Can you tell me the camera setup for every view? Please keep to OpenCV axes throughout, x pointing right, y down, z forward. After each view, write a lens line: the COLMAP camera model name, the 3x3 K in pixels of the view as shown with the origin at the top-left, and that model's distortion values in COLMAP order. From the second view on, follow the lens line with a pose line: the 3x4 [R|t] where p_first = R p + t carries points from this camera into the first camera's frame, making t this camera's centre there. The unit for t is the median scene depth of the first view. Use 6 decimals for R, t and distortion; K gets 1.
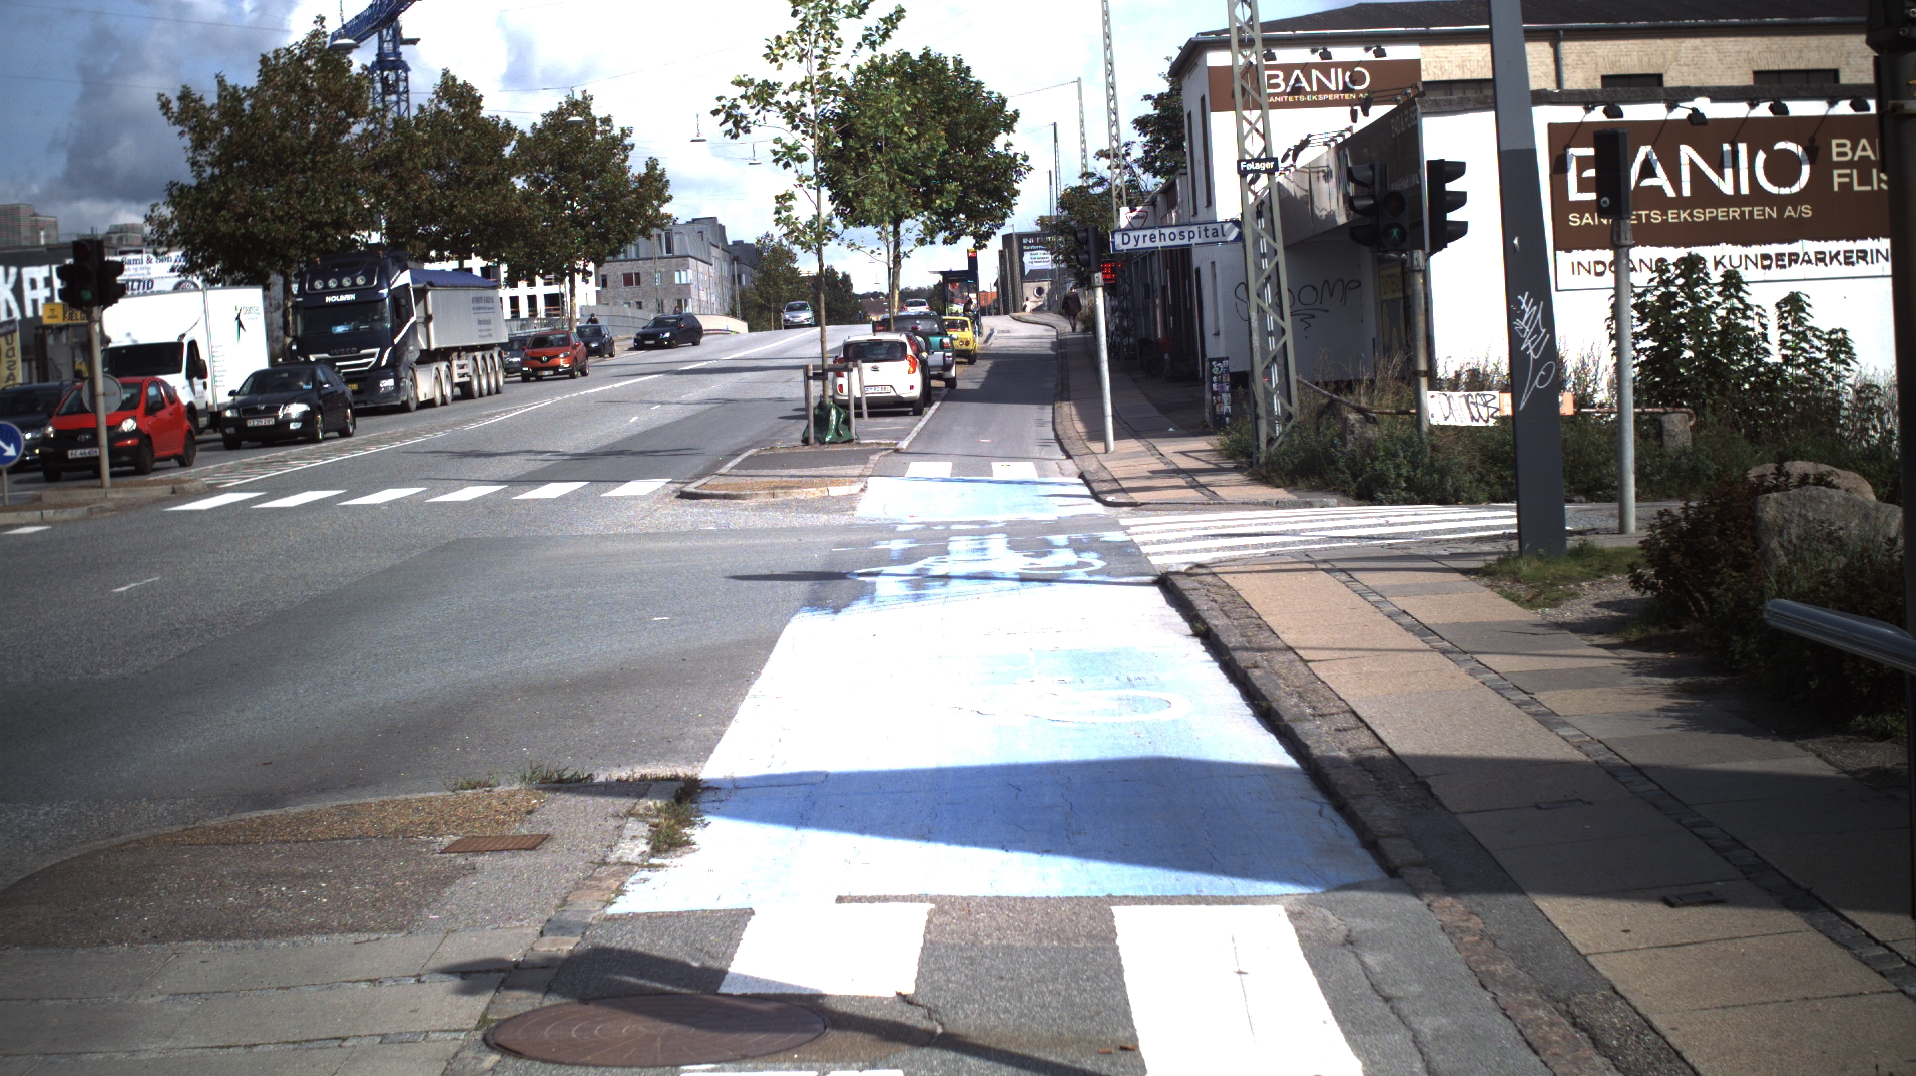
lens RADIAL K [[3575.7, 0, 958.0], [0, 3575.7, 538.0], [0, 0, 1]] dist [-0.258794, 0.434580]
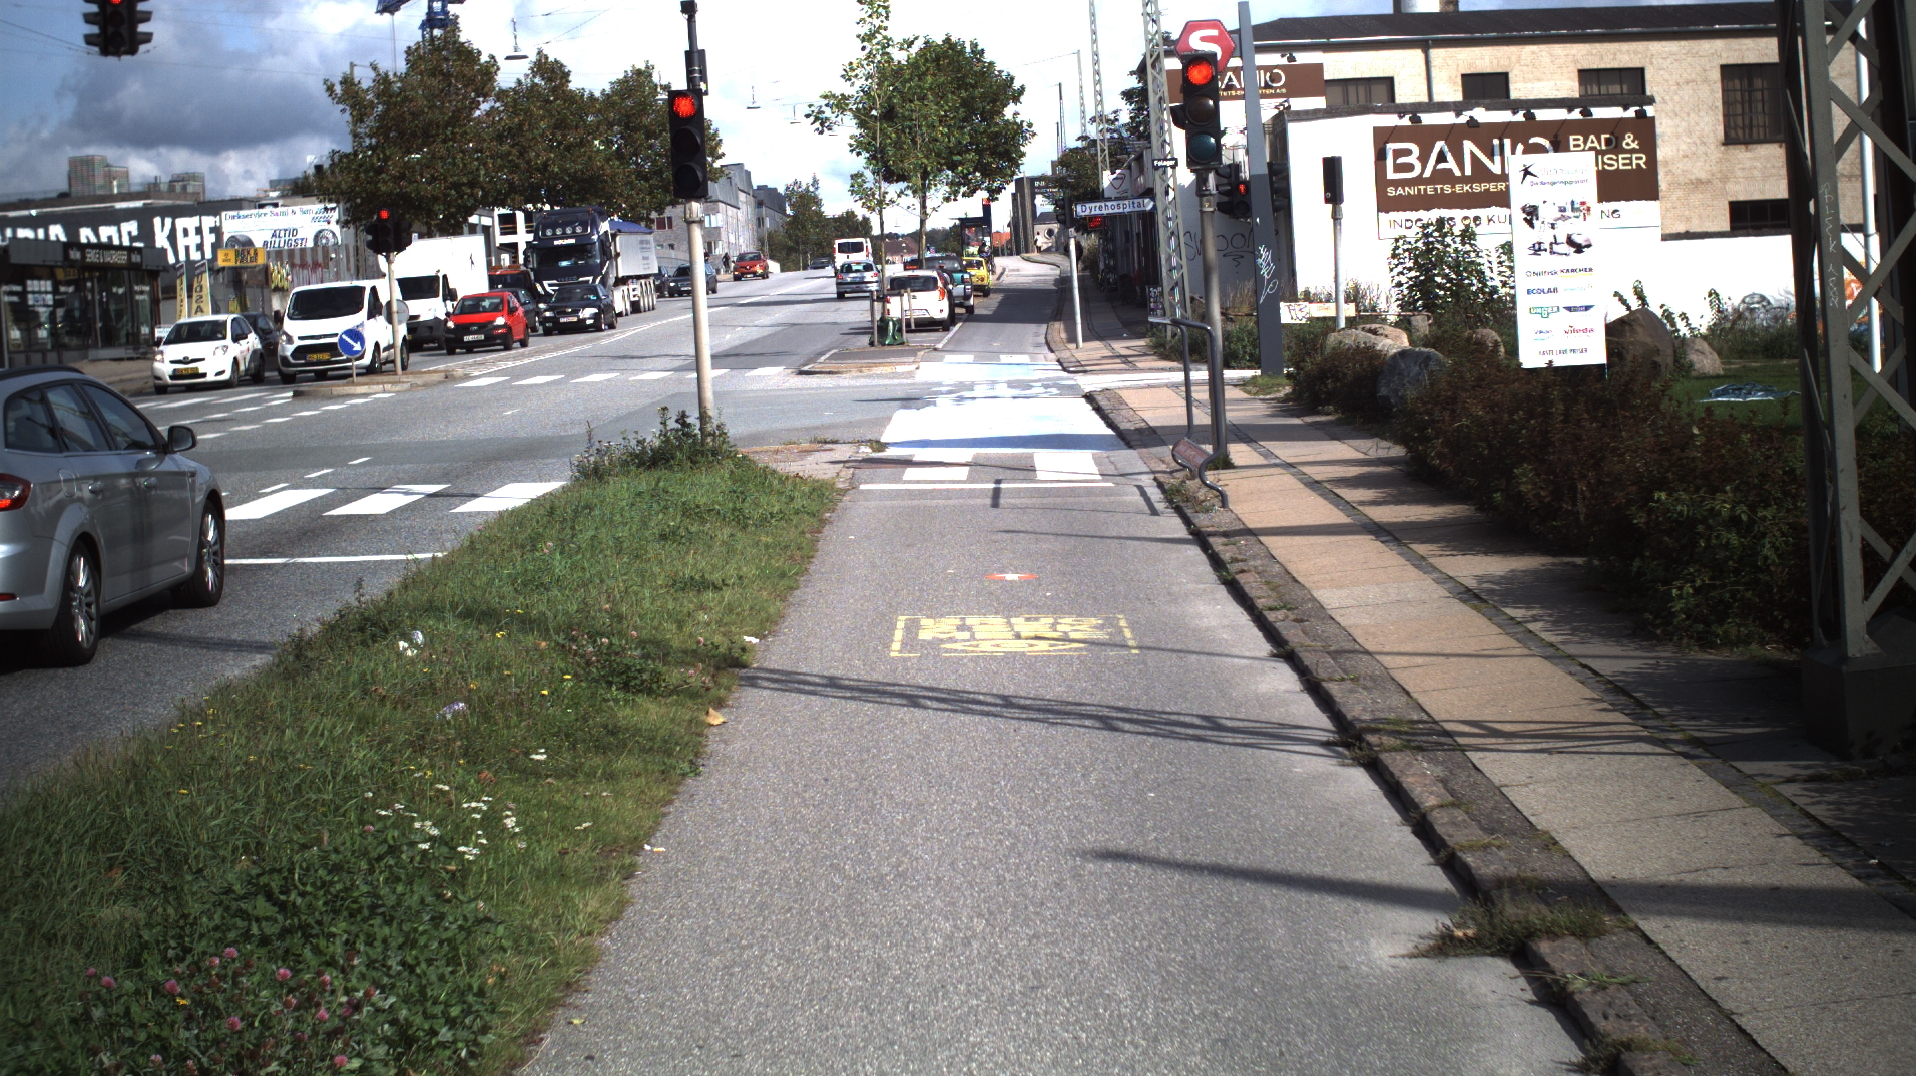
lens RADIAL K [[3575.7, 0, 958.0], [0, 3575.7, 538.0], [0, 0, 1]] dist [-0.258794, 0.434580]
pose [[0.999988, -0.002851, -0.004106, -0.001377], [0.002919, 0.999857, 0.016639, 0.018432], [0.004058, -0.016651, 0.999853, -0.301091]]
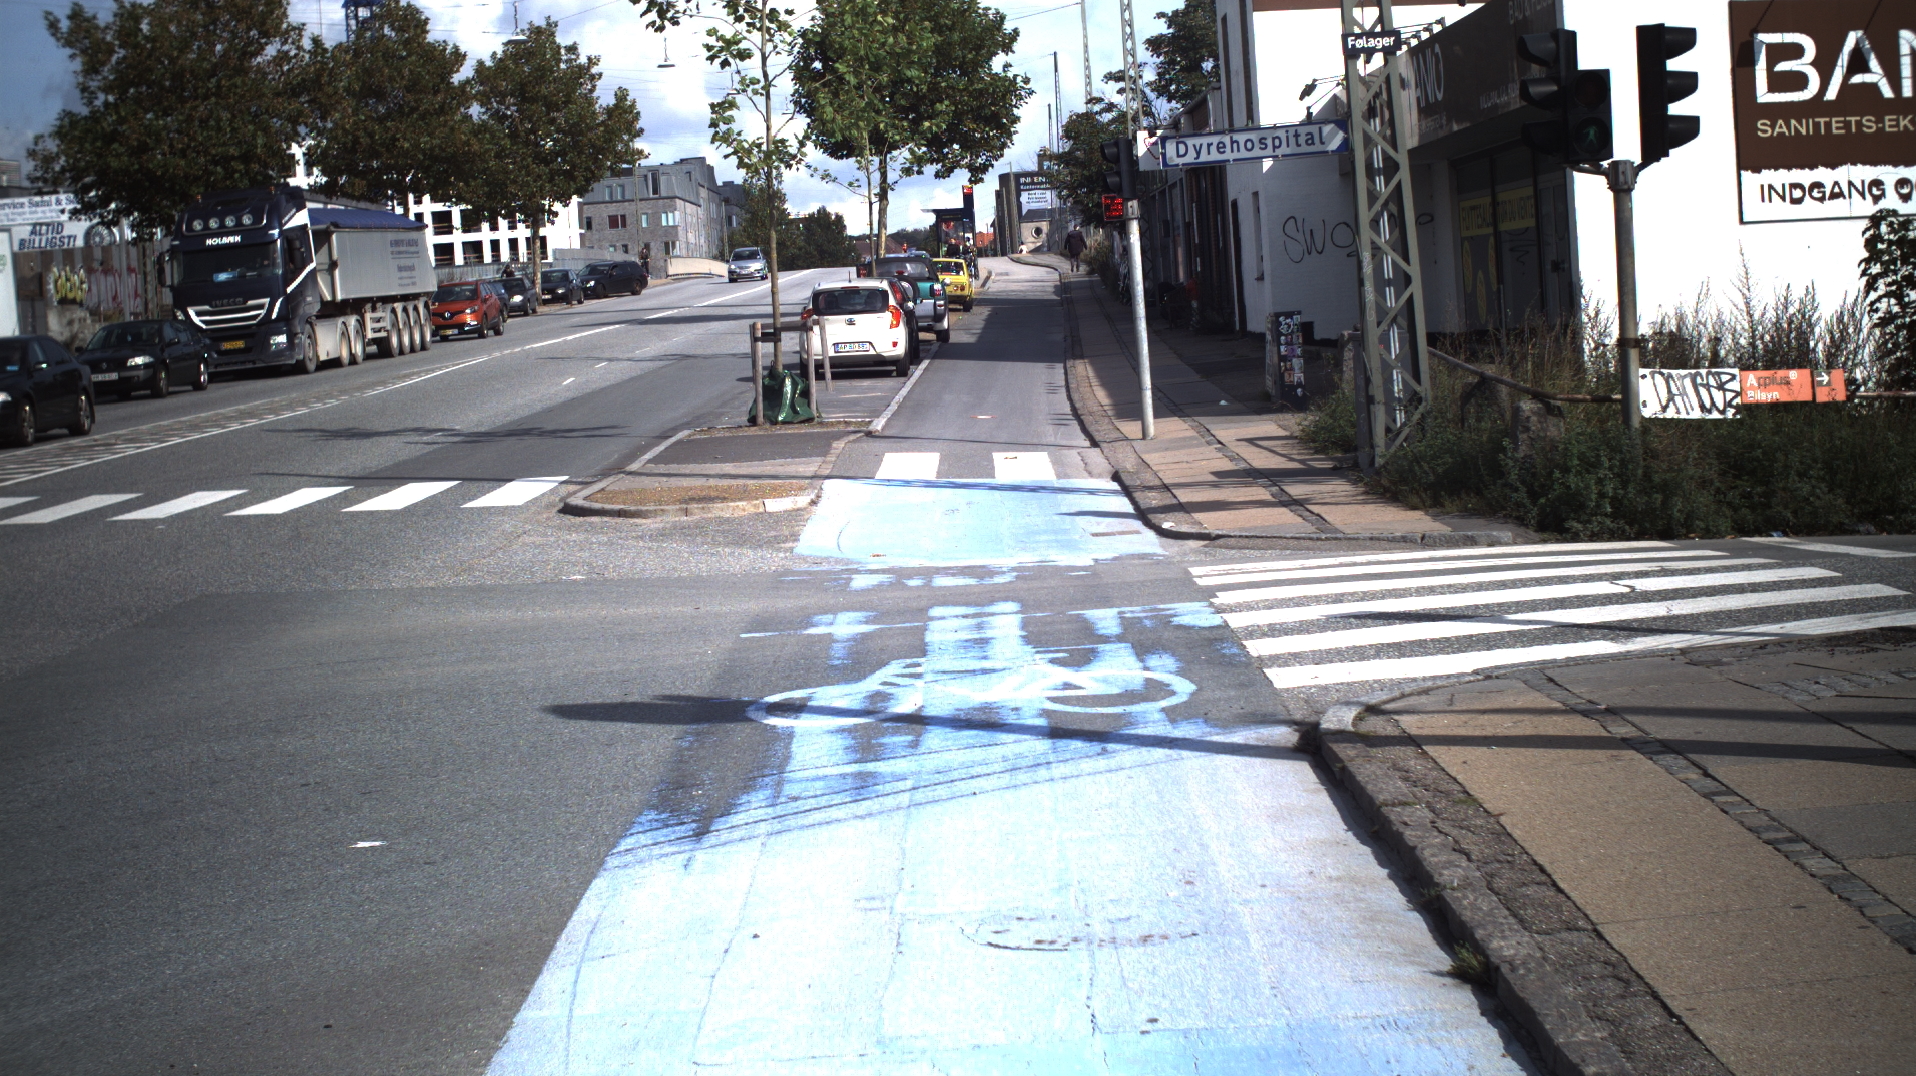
lens RADIAL K [[3575.7, 0, 958.0], [0, 3575.7, 538.0], [0, 0, 1]] dist [-0.258794, 0.434580]
pose [[0.999988, -0.004798, 0.000554, 0.001005], [0.004789, 0.999855, 0.016345, -0.009547], [-0.000632, -0.016342, 0.999866, 0.151412]]
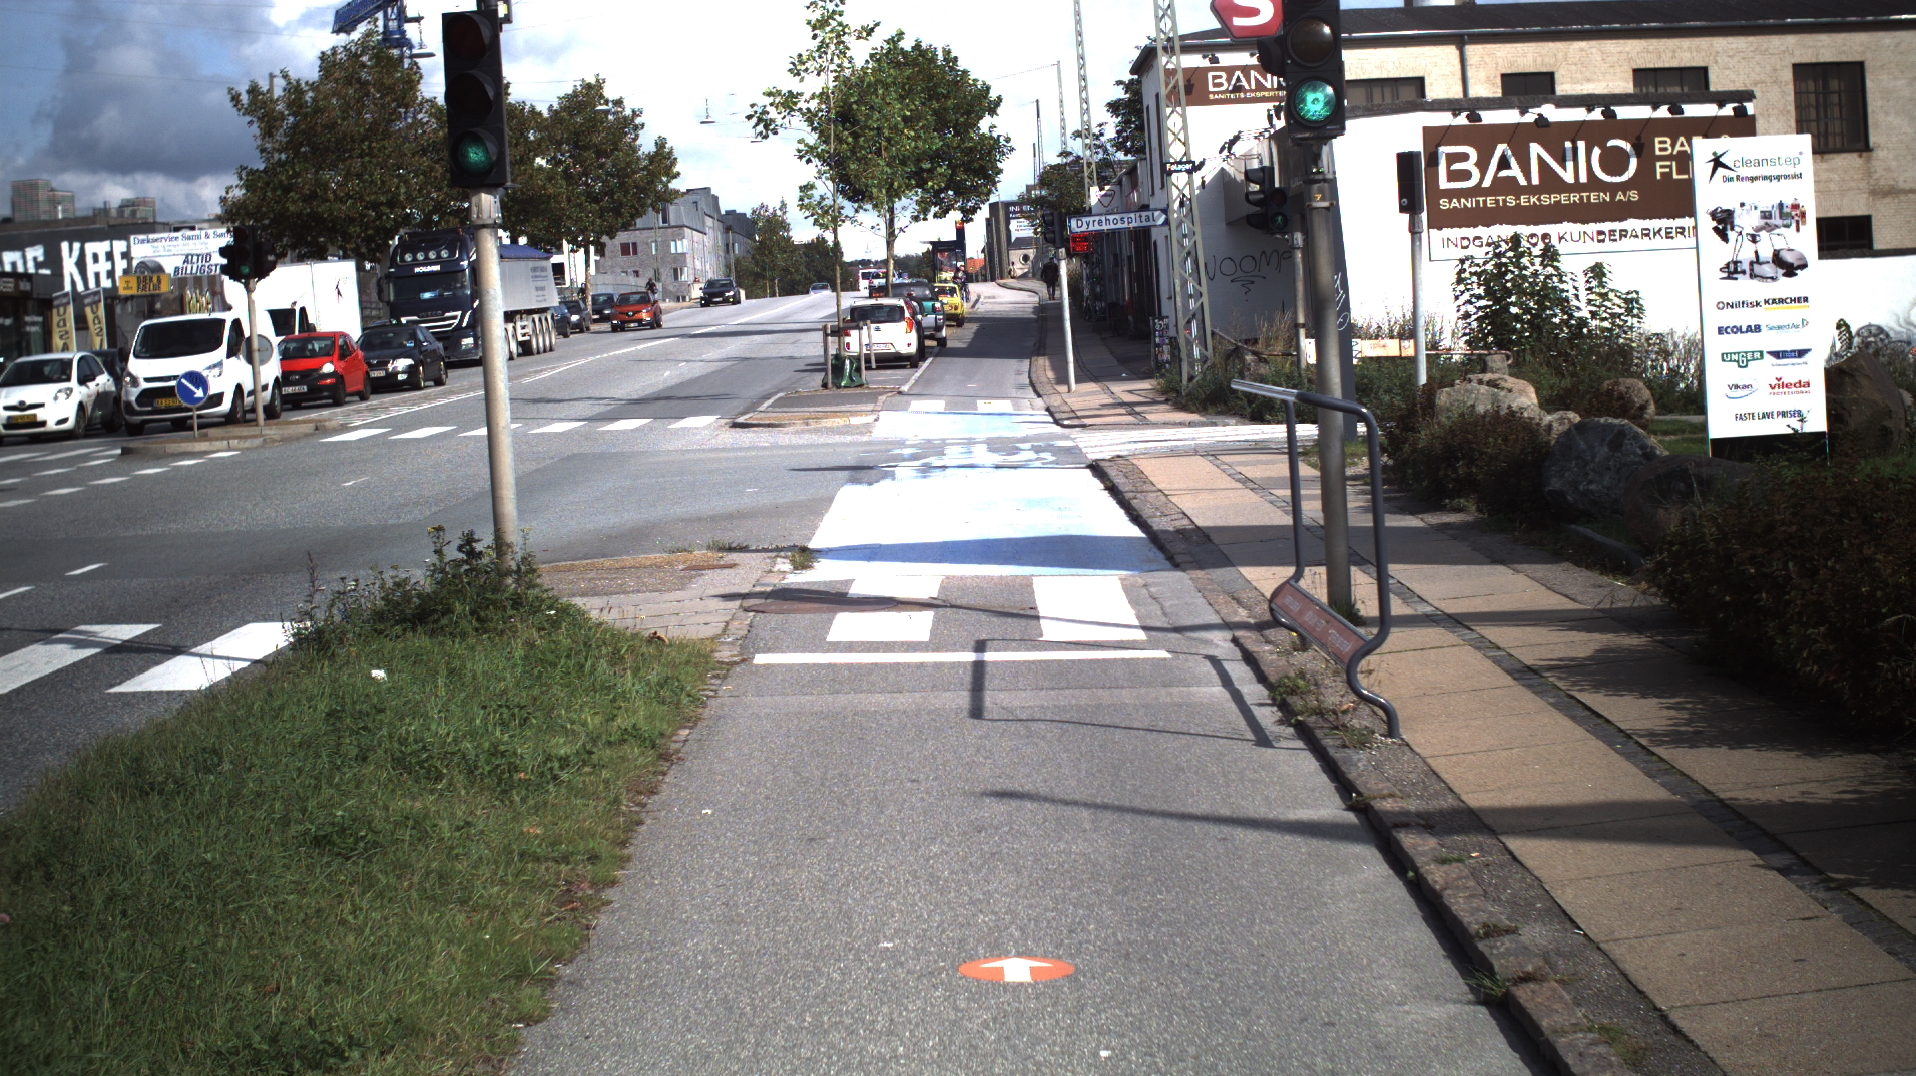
lens RADIAL K [[3575.7, 0, 958.0], [0, 3575.7, 538.0], [0, 0, 1]] dist [-0.258794, 0.434580]
pose [[0.999983, -0.004932, 0.003096, -0.000775], [0.004903, 0.999945, 0.009307, 0.009163], [-0.003142, -0.009292, 0.999952, -0.150667]]
